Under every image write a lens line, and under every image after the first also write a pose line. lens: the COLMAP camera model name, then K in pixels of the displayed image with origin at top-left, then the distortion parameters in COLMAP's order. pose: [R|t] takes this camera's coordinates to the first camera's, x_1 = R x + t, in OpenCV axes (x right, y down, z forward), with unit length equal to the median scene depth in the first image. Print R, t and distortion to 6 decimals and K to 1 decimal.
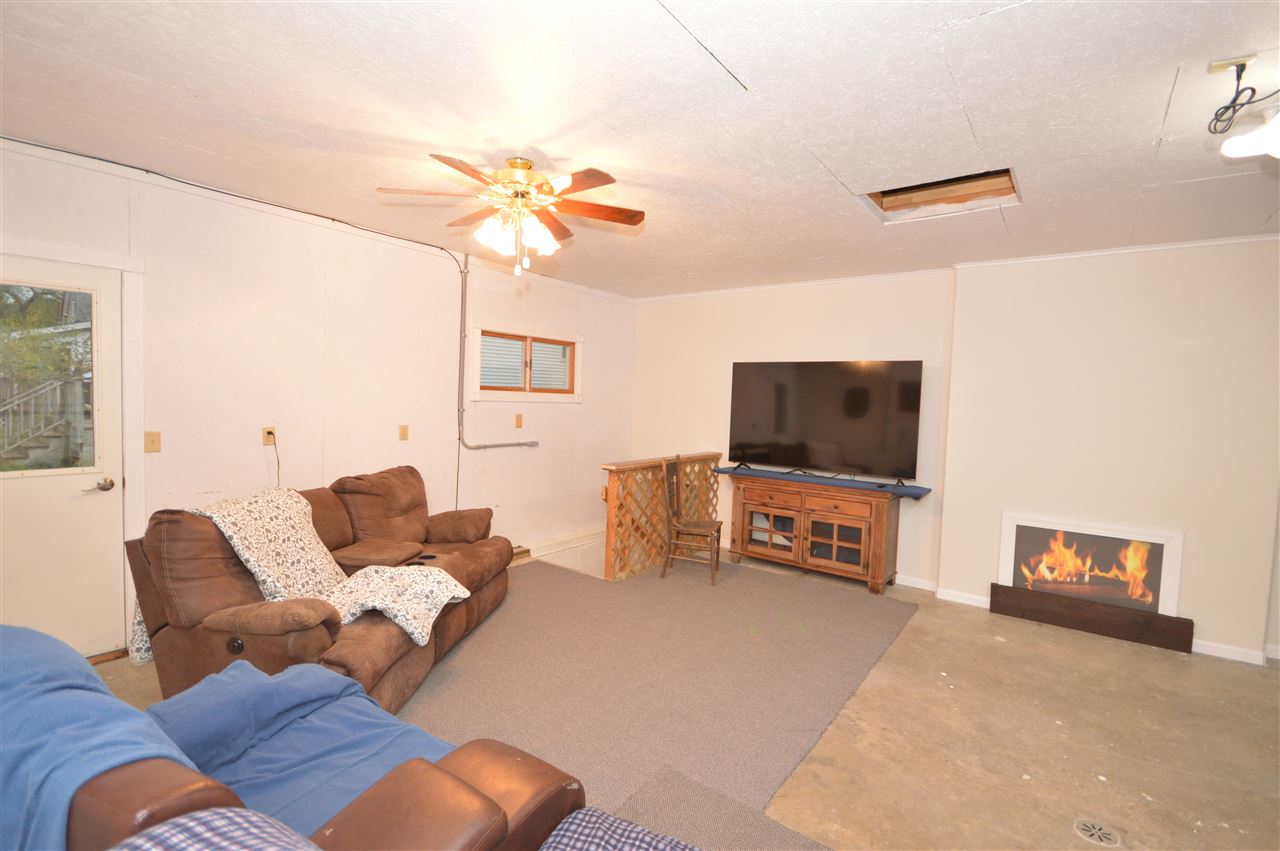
lens RADIAL K [[569.8, 0, 641.0], [0, 569.8, 424.4], [0, 0, 1]] dist [0.005957, -0.008806]
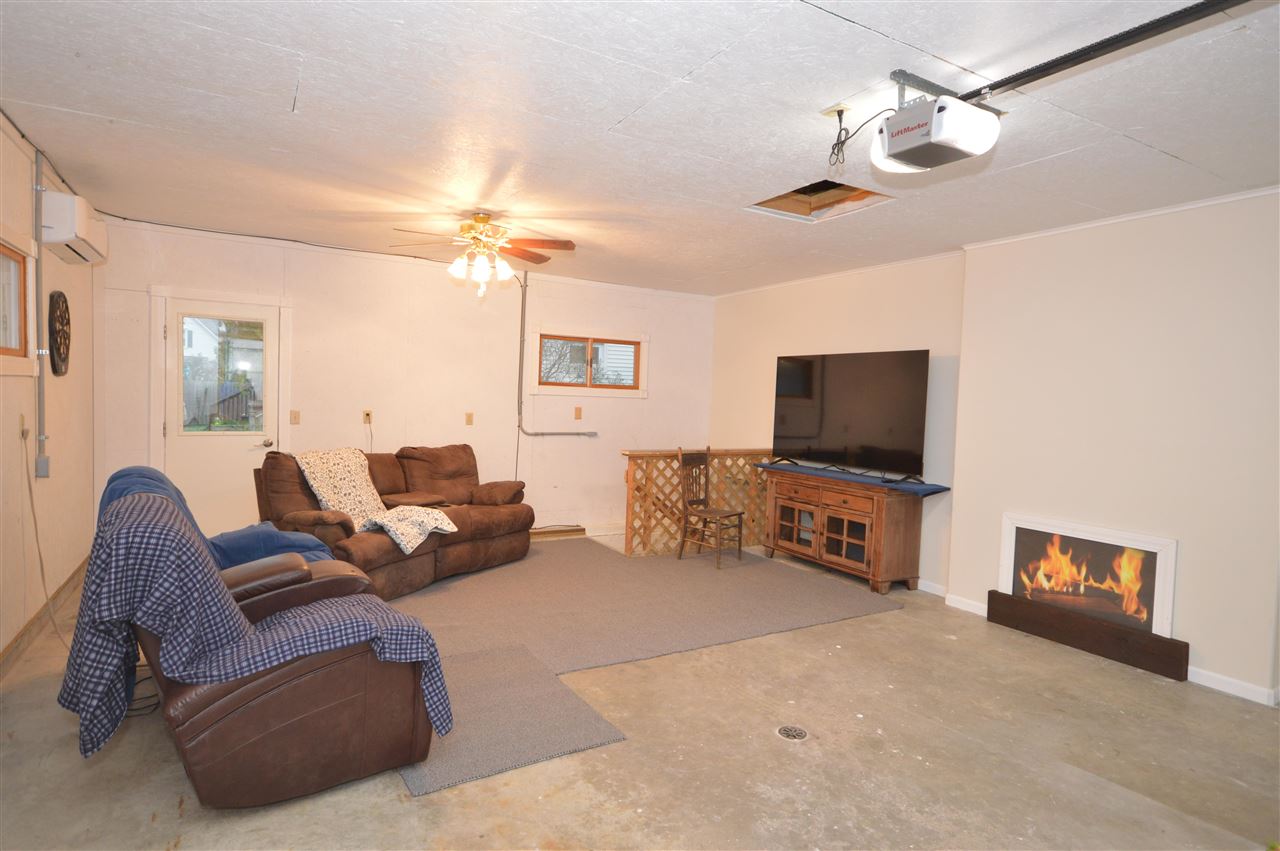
lens RADIAL K [[691.1, 0, 639.7], [0, 691.1, 425.2], [0, 0, 1]] dist [0.013384, 0.001330]
pose [[0.919630, 0.014368, -0.392524, 0.557303], [-0.022355, 0.999625, -0.015786, 0.046755], [0.392150, 0.023292, 0.919606, -0.264962]]
